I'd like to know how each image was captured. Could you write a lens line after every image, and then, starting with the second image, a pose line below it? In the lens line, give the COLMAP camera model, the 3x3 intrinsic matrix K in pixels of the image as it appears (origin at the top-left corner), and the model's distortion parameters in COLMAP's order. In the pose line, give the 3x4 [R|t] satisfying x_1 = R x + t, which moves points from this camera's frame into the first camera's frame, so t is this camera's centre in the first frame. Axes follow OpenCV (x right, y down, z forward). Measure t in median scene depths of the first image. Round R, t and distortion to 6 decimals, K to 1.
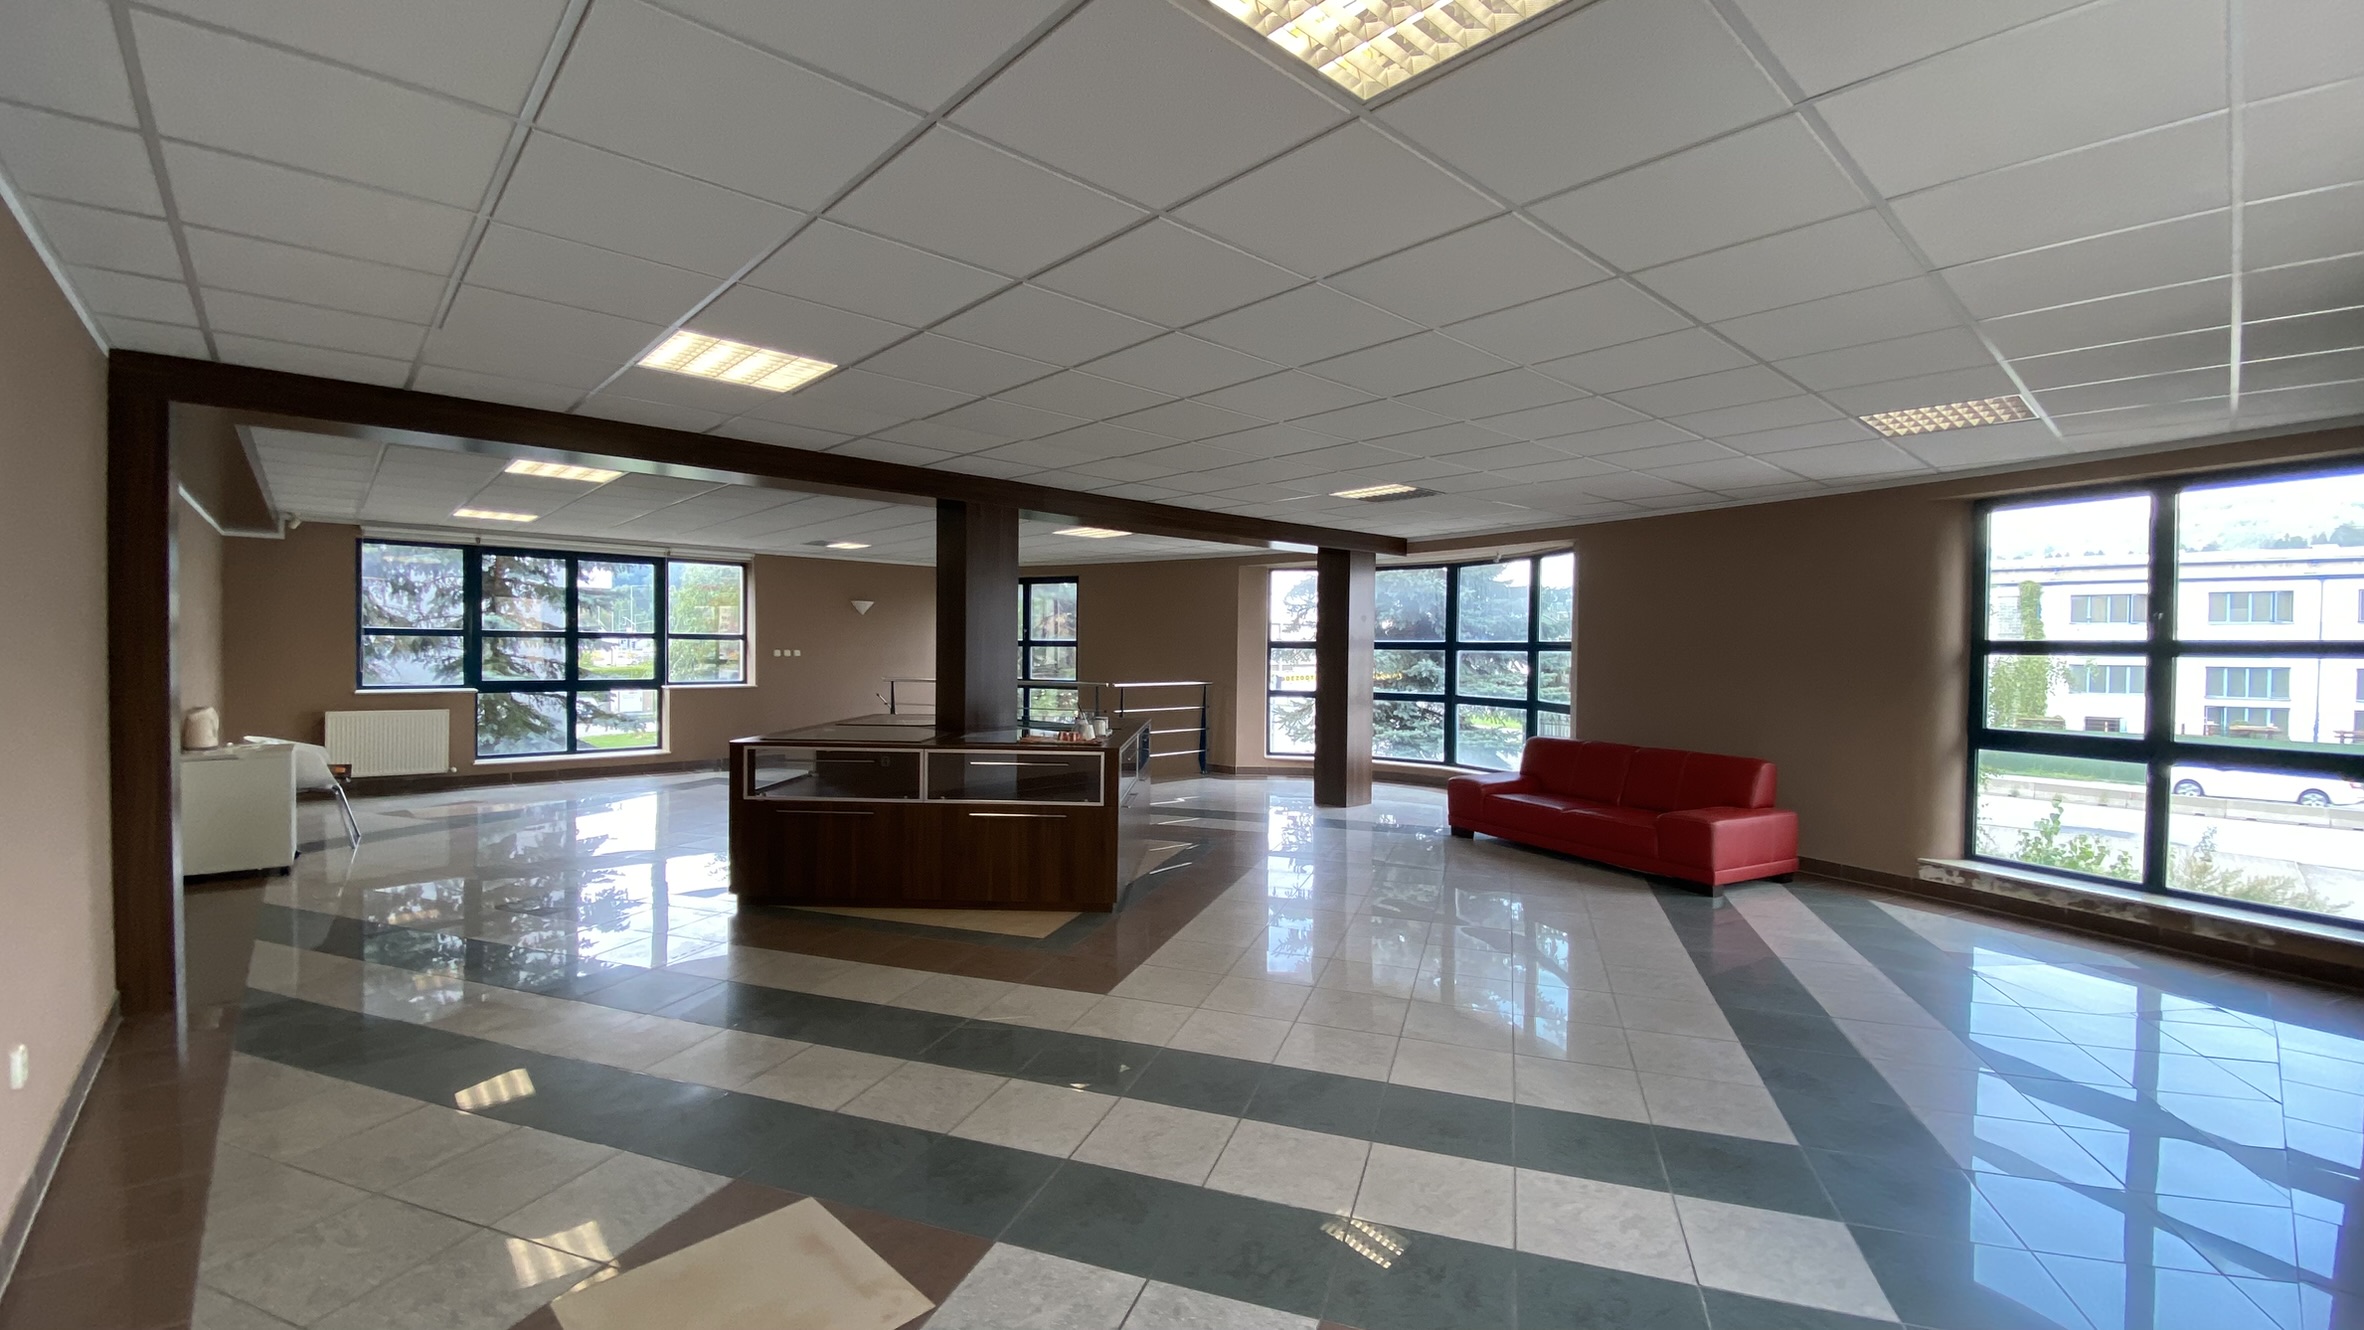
lens RADIAL K [[967.6, 0, 1167.1], [0, 967.6, 668.4], [0, 0, 1]] dist [-0.001413, -0.000578]
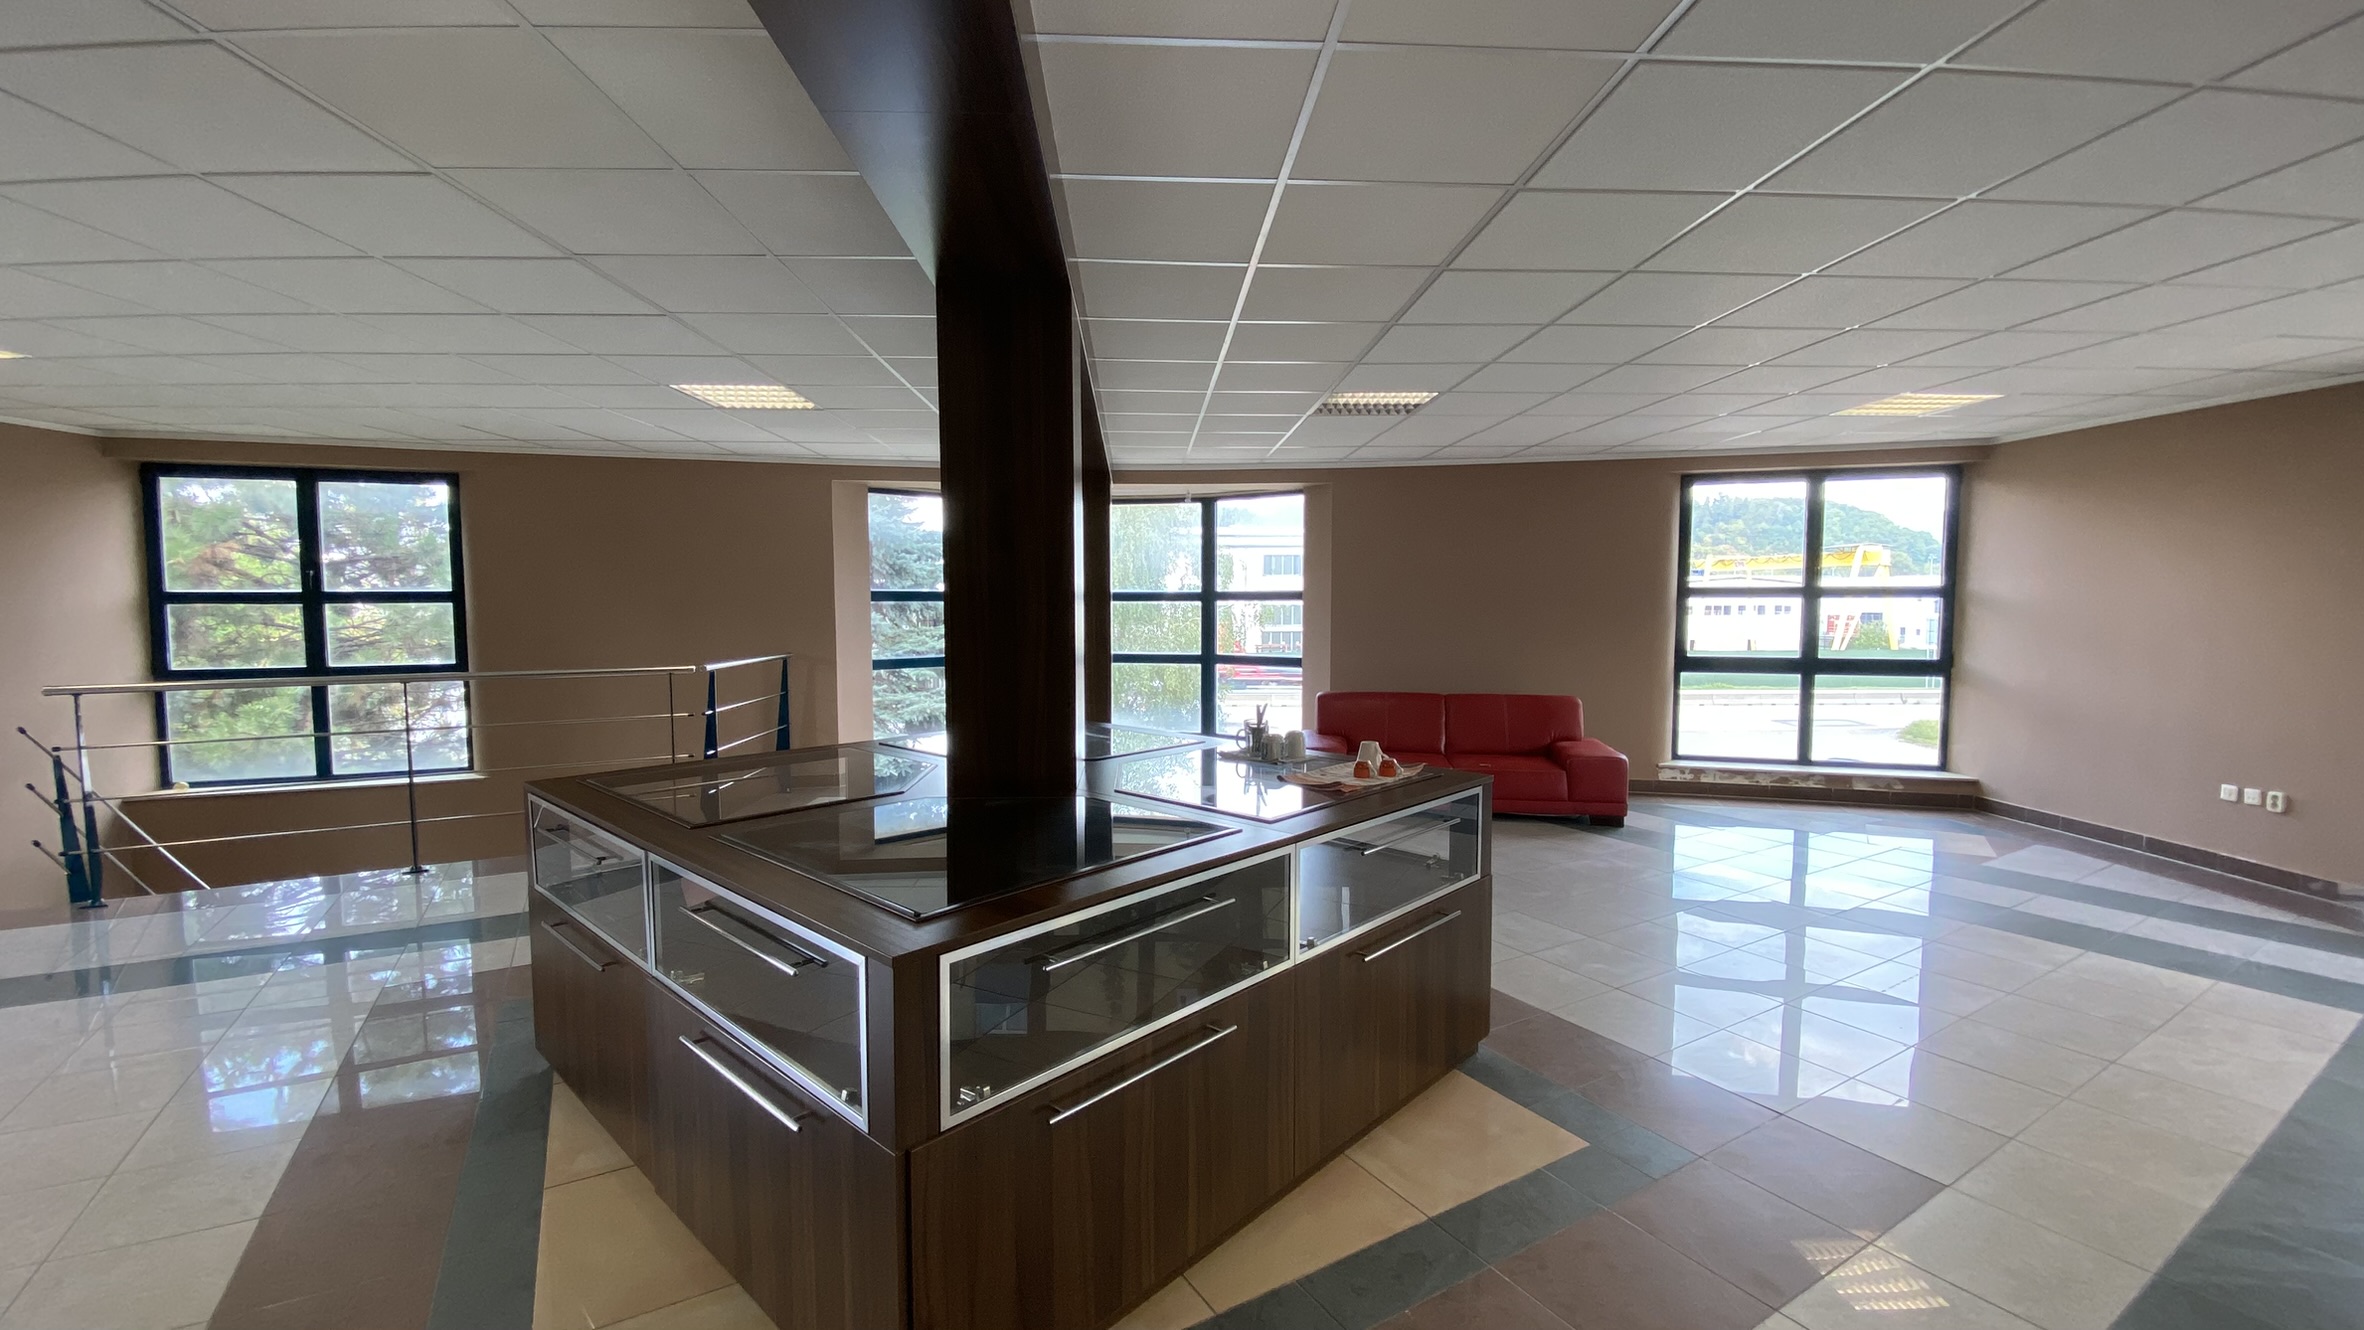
lens RADIAL K [[967.6, 0, 1189.1], [0, 967.6, 664.4], [0, 0, 1]] dist [-0.001413, -0.000578]
pose [[0.628667, -0.062115, 0.775190, -0.561521], [0.025609, 0.997918, 0.059194, -0.019247], [-0.777253, -0.017361, 0.628948, 0.711882]]
